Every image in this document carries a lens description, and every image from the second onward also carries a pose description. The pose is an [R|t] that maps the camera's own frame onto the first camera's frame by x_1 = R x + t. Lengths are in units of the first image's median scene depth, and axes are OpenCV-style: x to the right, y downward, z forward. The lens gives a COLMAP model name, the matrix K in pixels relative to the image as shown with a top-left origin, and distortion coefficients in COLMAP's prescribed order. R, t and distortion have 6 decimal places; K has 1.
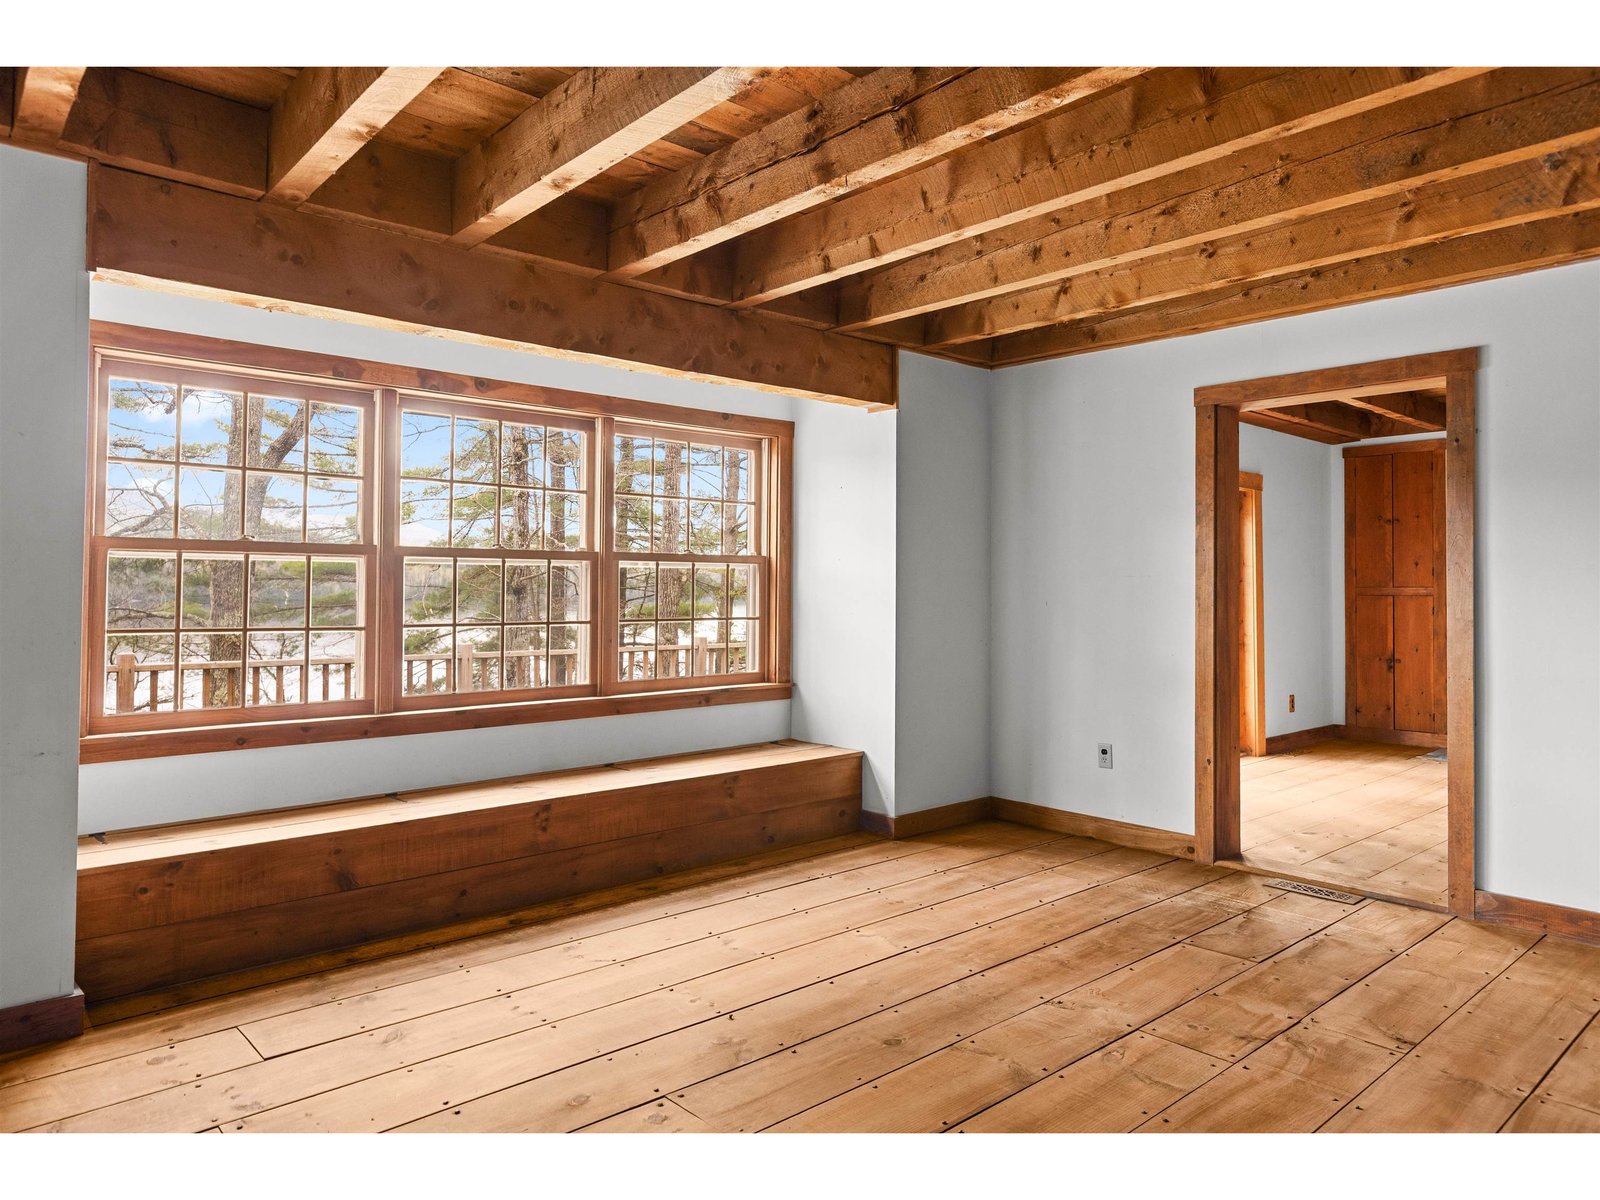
lens RADIAL K [[1019.2, 0, 800.0], [0, 1019.2, 600.0], [0, 0, 1]] dist [-0.000826, 0.000258]
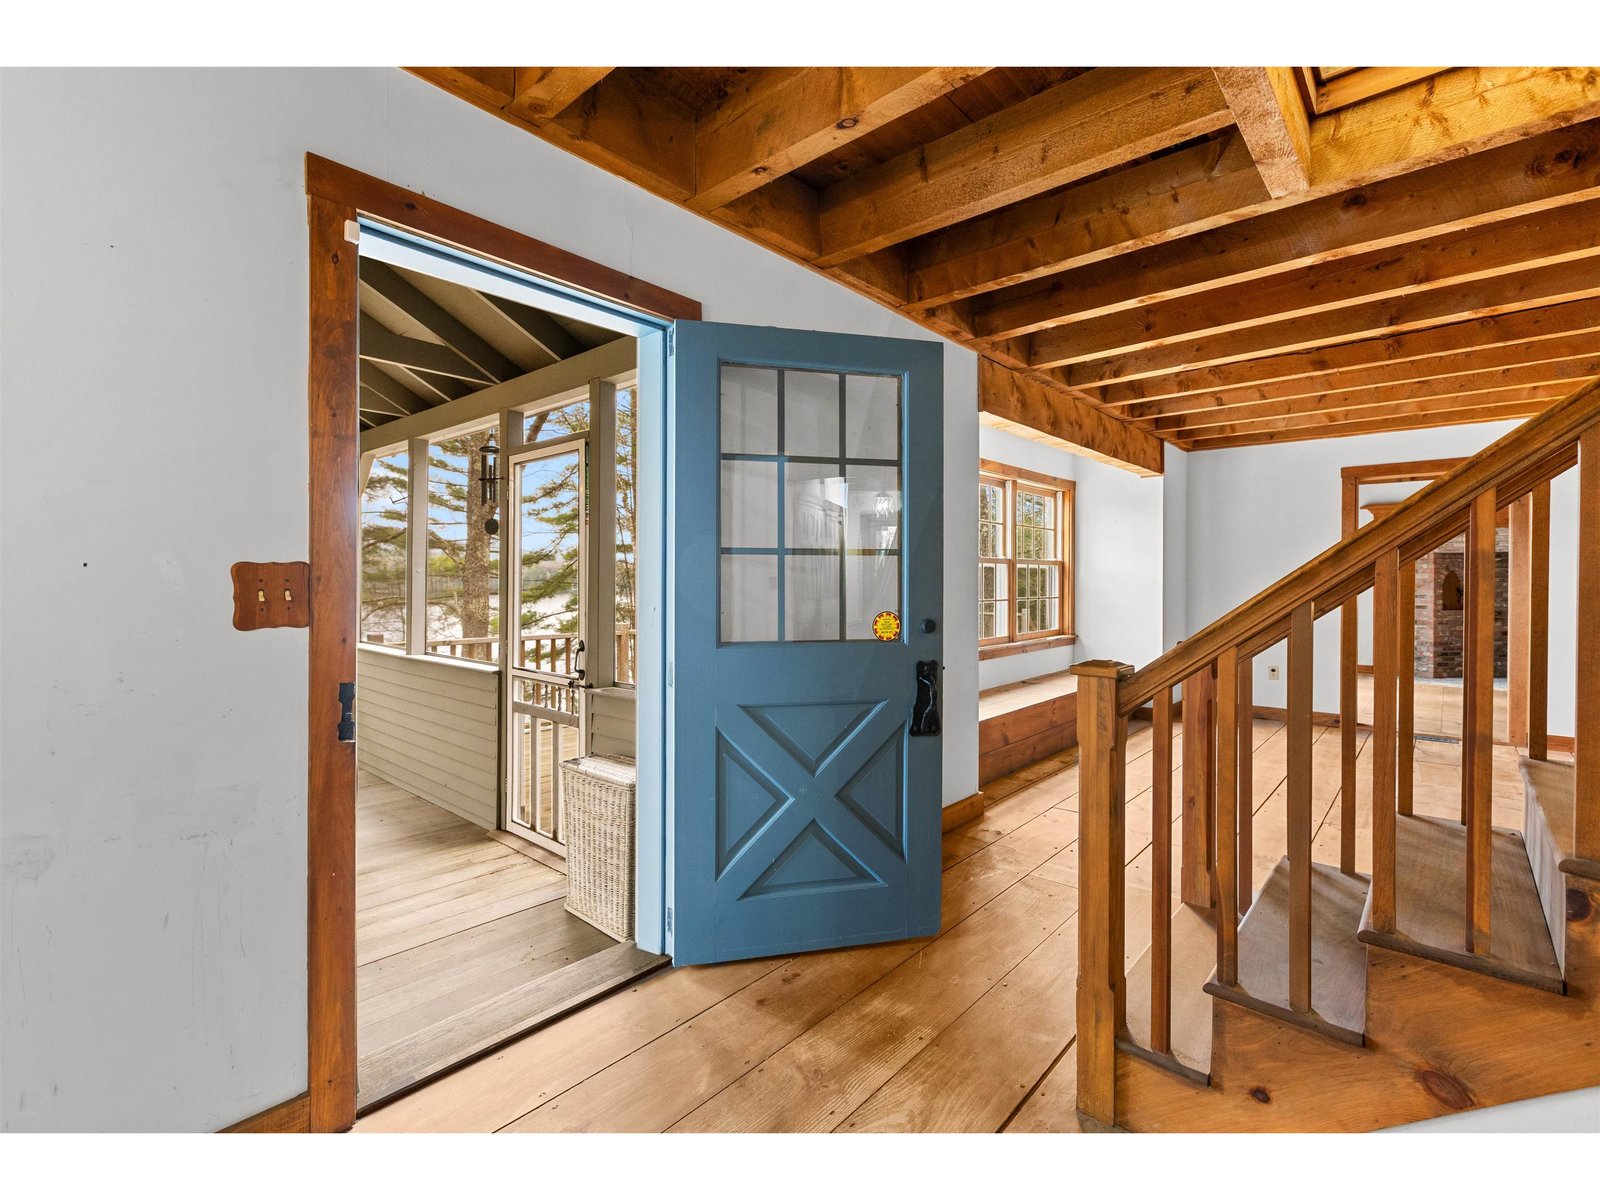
lens RADIAL K [[721.0, 0, 800.0], [0, 721.0, 600.0], [0, 0, 1]] dist [0.000826, 0.000190]
pose [[0.993944, -0.006956, 0.109664, -0.662874], [0.005389, 0.999879, 0.014583, 0.002586], [-0.109753, -0.013903, 0.993862, -0.164214]]
